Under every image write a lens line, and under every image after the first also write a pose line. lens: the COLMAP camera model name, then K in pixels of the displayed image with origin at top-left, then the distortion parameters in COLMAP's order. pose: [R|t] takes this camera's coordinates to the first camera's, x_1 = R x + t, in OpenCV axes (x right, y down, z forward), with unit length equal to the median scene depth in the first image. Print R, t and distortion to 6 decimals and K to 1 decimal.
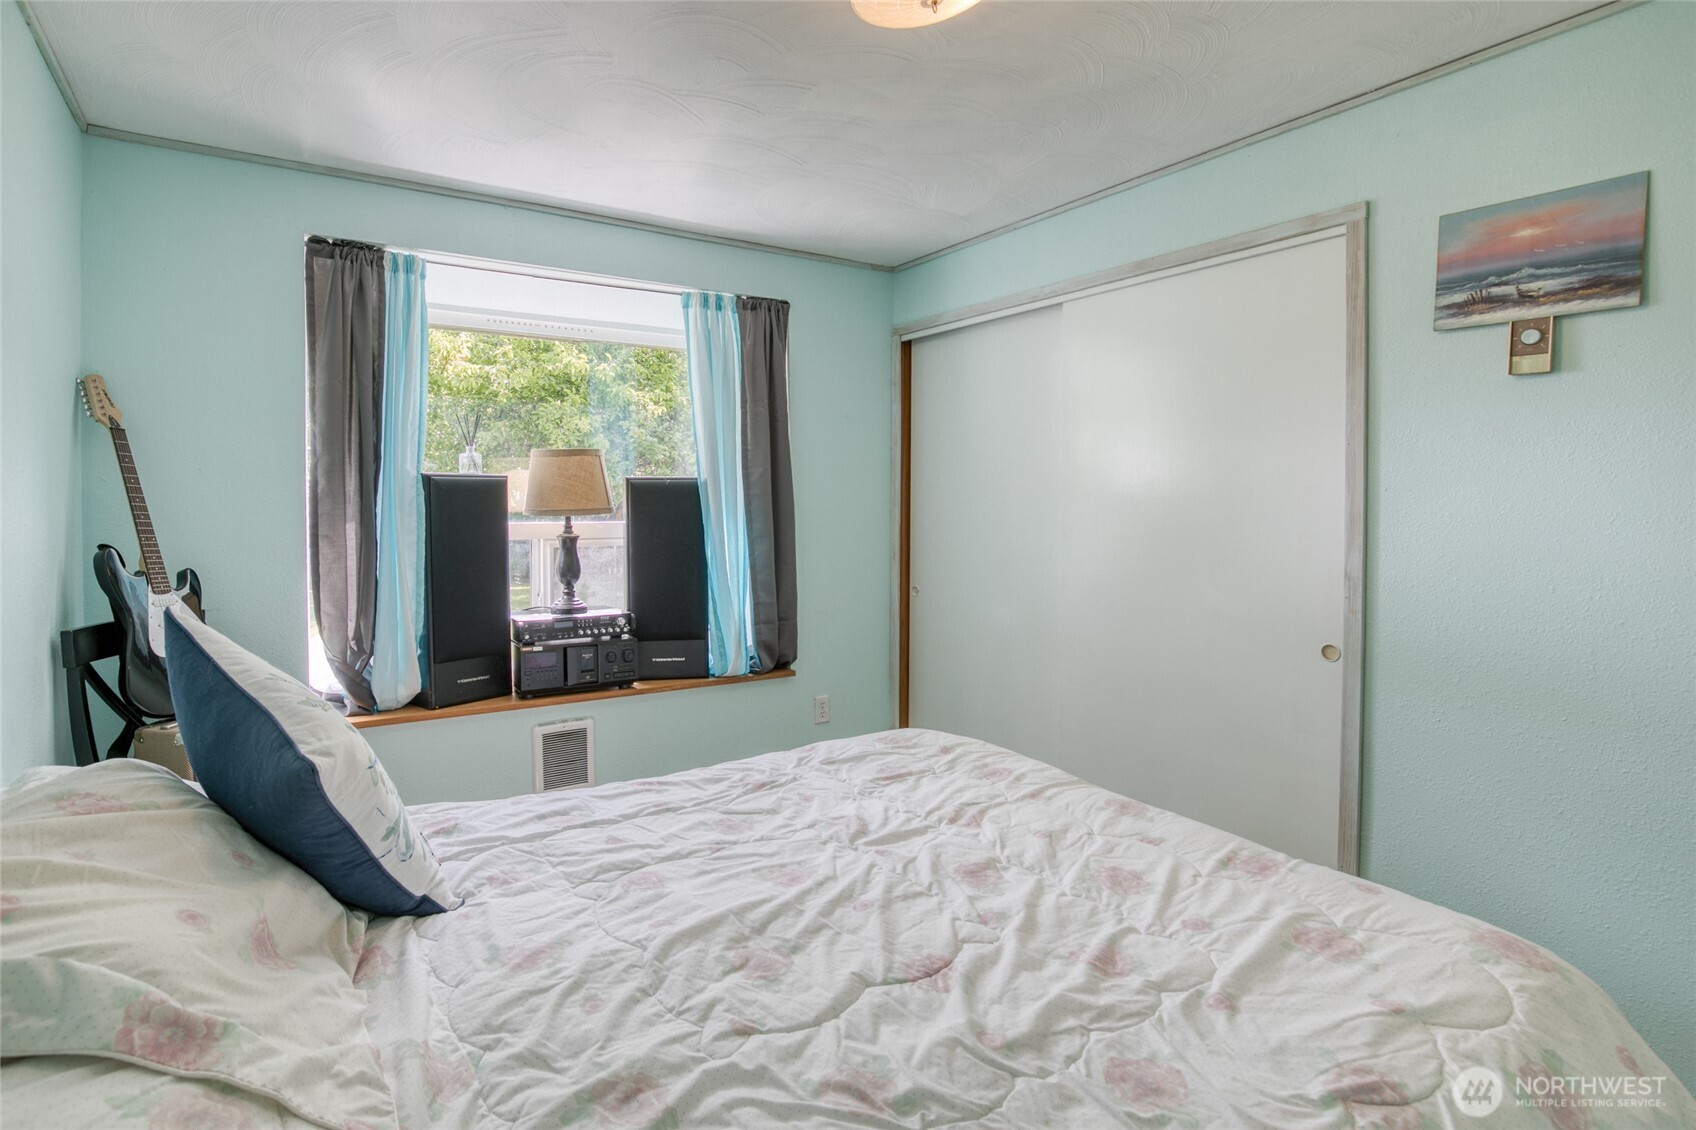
lens RADIAL K [[789.5, 0, 822.6], [0, 789.5, 548.1], [0, 0, 1]] dist [-0.025349, 0.000190]
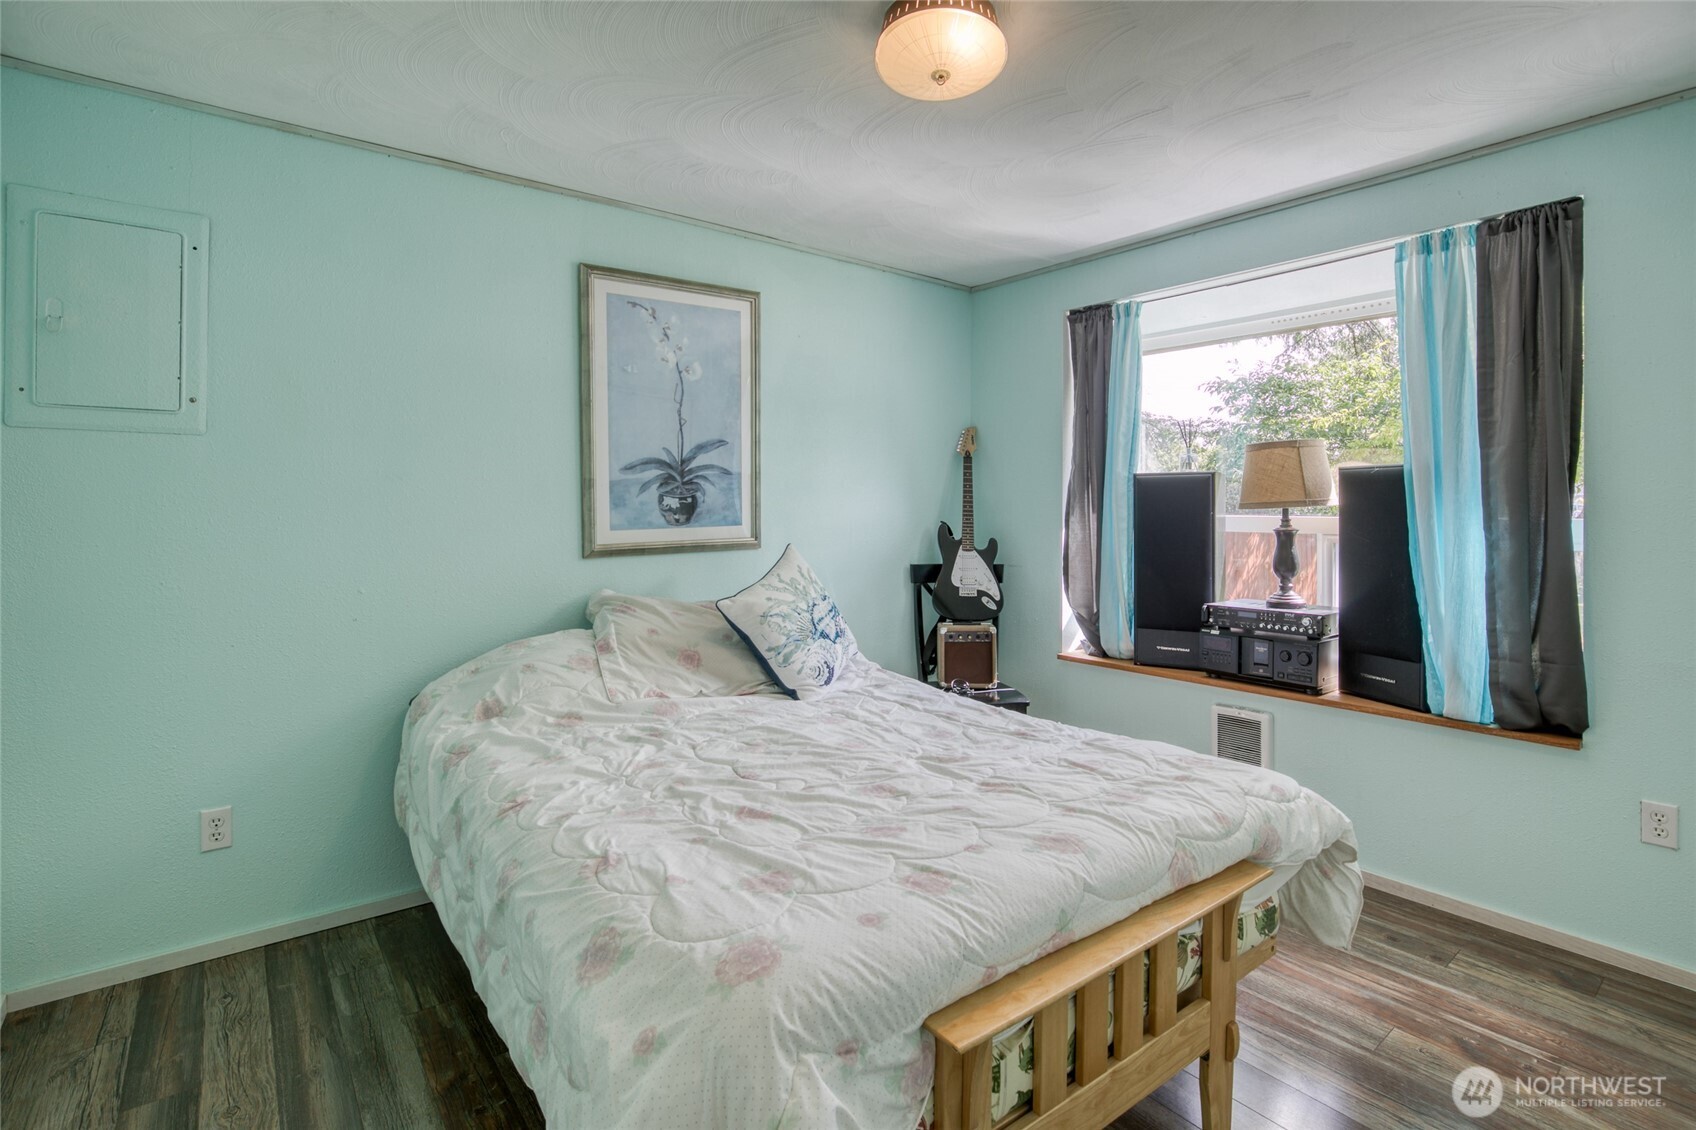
lens RADIAL K [[789.5, 0, 822.6], [0, 789.5, 548.1], [0, 0, 1]] dist [-0.025349, 0.000190]
pose [[0.130968, 0.054346, -0.989896, 0.711255], [-0.049392, 0.997614, 0.048235, -0.013802], [0.990155, 0.042576, 0.133340, 0.364377]]
